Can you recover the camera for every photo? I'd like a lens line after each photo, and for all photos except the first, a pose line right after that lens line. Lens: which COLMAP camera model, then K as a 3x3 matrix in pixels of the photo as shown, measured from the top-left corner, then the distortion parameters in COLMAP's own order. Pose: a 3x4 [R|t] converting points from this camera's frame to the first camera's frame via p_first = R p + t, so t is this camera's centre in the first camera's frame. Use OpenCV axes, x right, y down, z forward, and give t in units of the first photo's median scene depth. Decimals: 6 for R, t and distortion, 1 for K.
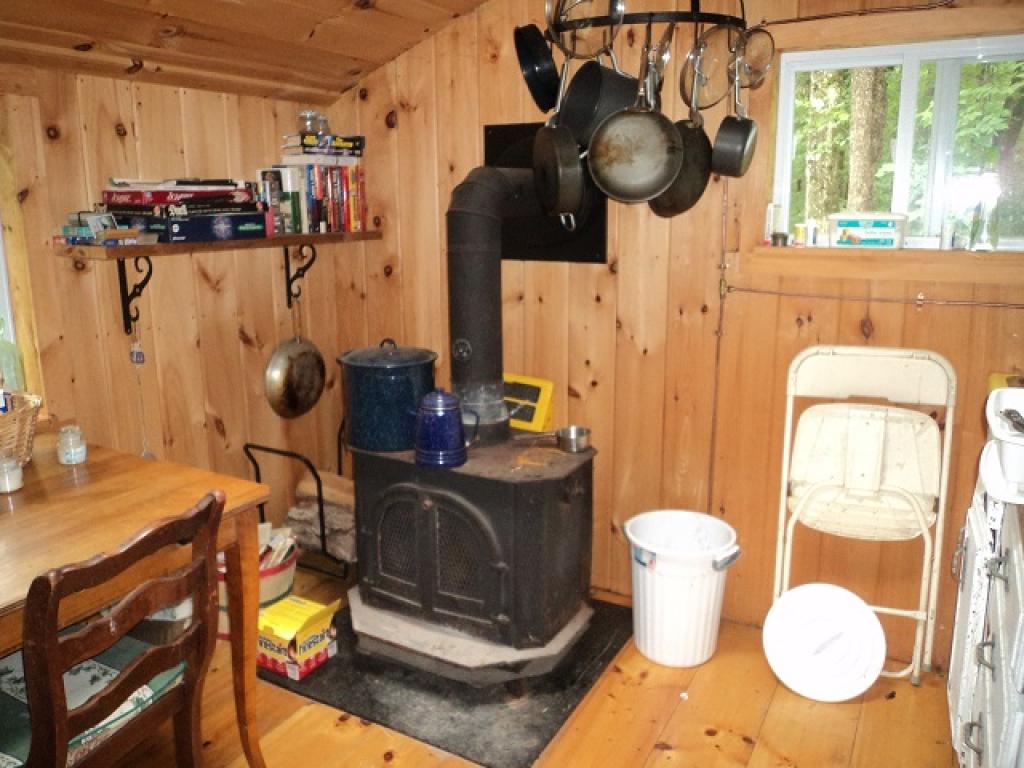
lens RADIAL K [[811.4, 0, 509.7], [0, 811.4, 380.2], [0, 0, 1]] dist [-0.030981, 0.008753]
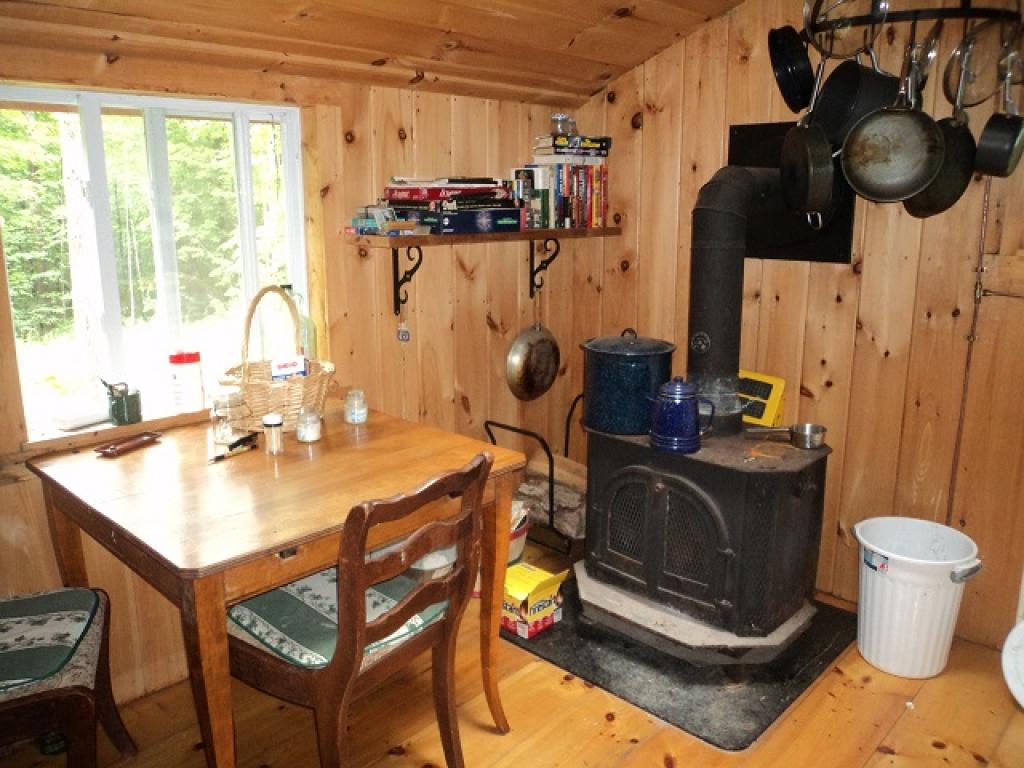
lens RADIAL K [[811.4, 0, 514.2], [0, 811.4, 378.7], [0, 0, 1]] dist [-0.030981, 0.008753]
pose [[0.968405, 0.057895, -0.242571, -0.035336], [-0.057897, 0.998297, 0.007125, 0.015507], [0.242570, 0.007144, 0.970108, -0.064029]]
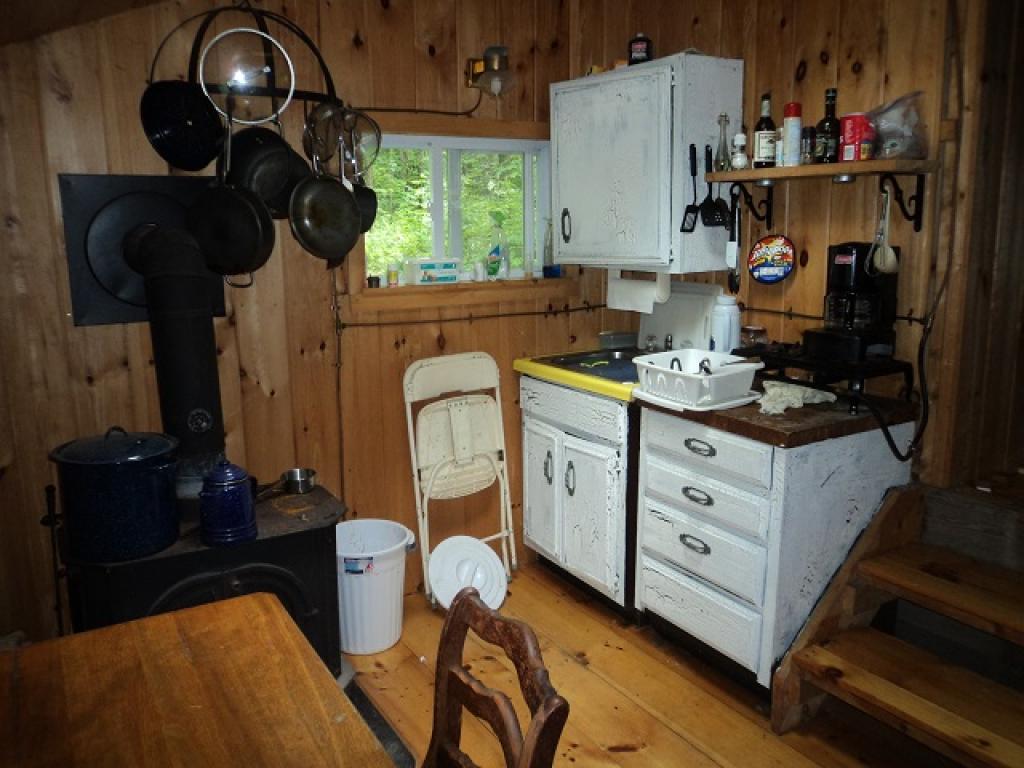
lens RADIAL K [[811.4, 0, 511.8], [0, 811.4, 391.4], [0, 0, 1]] dist [-0.030981, 0.008753]
pose [[0.496441, -0.177320, 0.849767, -0.660774], [0.191650, 0.977148, 0.091937, -0.085869], [-0.846650, 0.117216, 0.519080, 0.203734]]
